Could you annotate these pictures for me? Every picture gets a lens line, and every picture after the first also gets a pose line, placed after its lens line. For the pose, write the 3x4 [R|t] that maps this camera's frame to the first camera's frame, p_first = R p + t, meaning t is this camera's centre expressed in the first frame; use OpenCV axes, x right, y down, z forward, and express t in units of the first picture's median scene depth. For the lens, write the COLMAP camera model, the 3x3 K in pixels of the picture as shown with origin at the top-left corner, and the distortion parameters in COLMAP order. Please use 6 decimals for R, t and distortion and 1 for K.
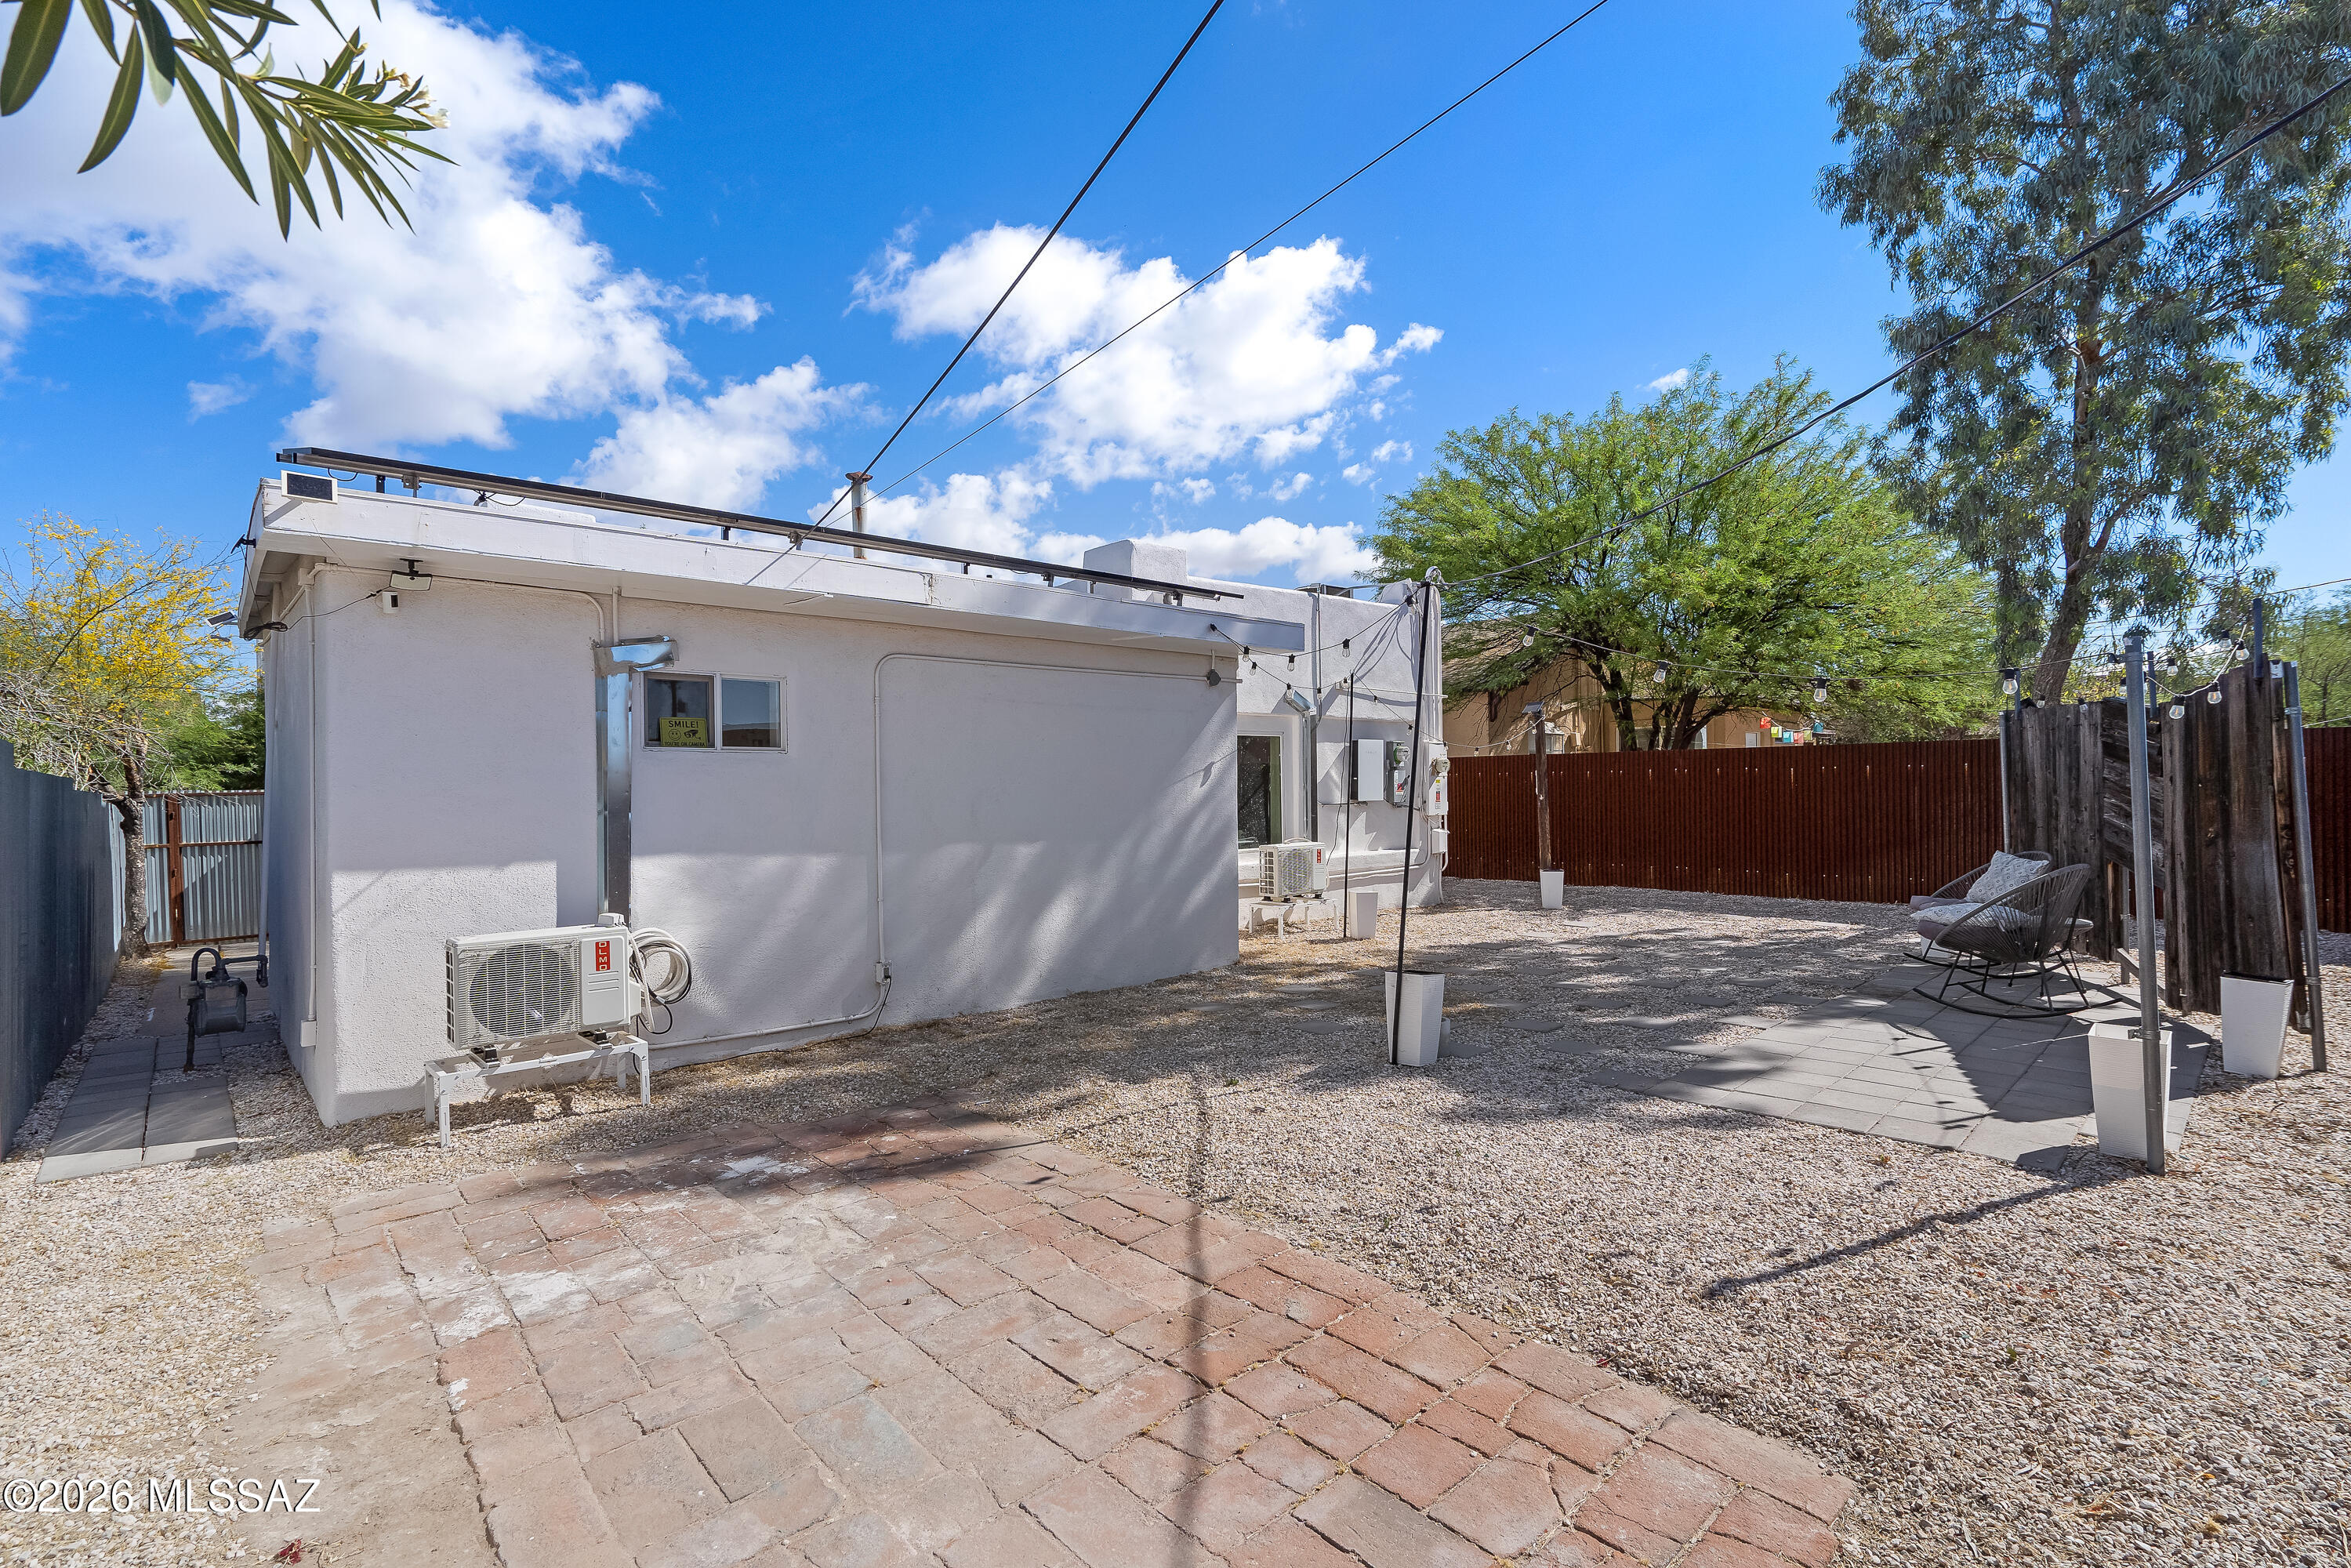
lens RADIAL K [[1104.2, 0, 1182.8], [0, 1104.2, 792.5], [0, 0, 1]] dist [-0.005408, 0.002864]
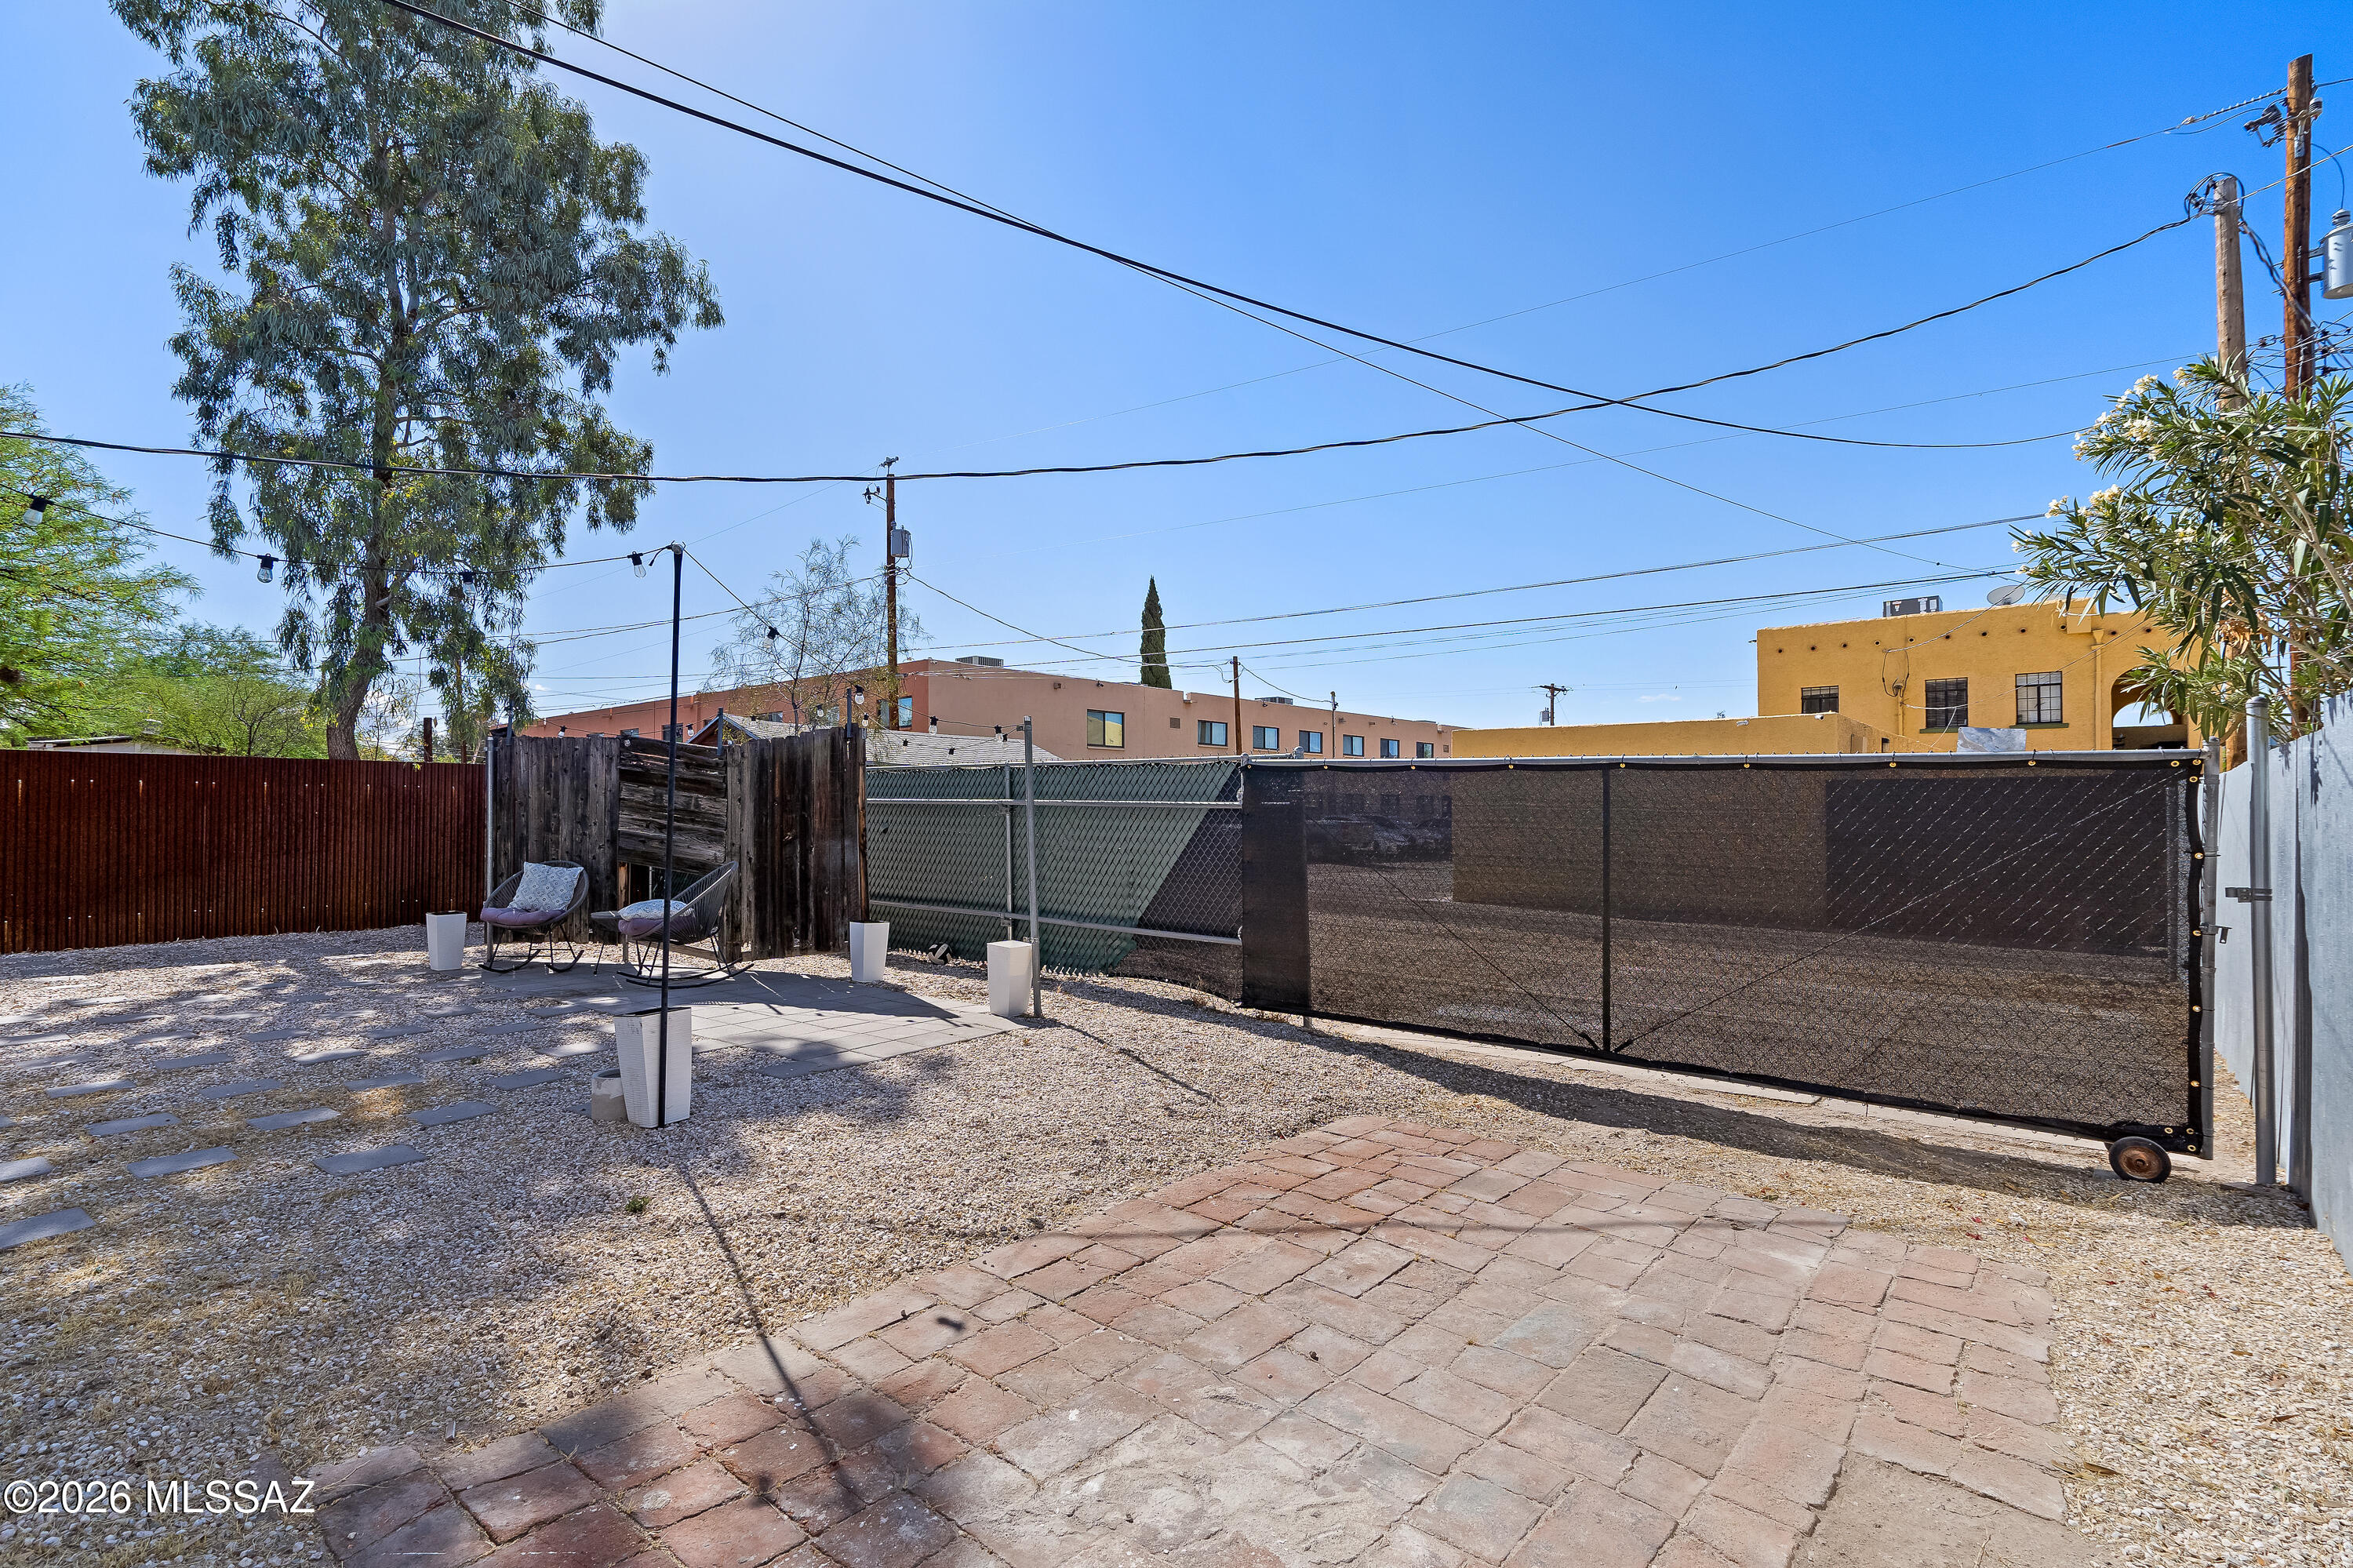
lens RADIAL K [[1105.1, 0, 1169.2], [0, 1105.1, 781.5], [0, 0, 1]] dist [-0.005408, 0.002864]
pose [[-0.137516, 0.040224, 0.989683, -0.984528], [0.002007, 0.999184, -0.040331, 0.037845], [-0.990498, -0.003559, -0.137484, 1.089986]]
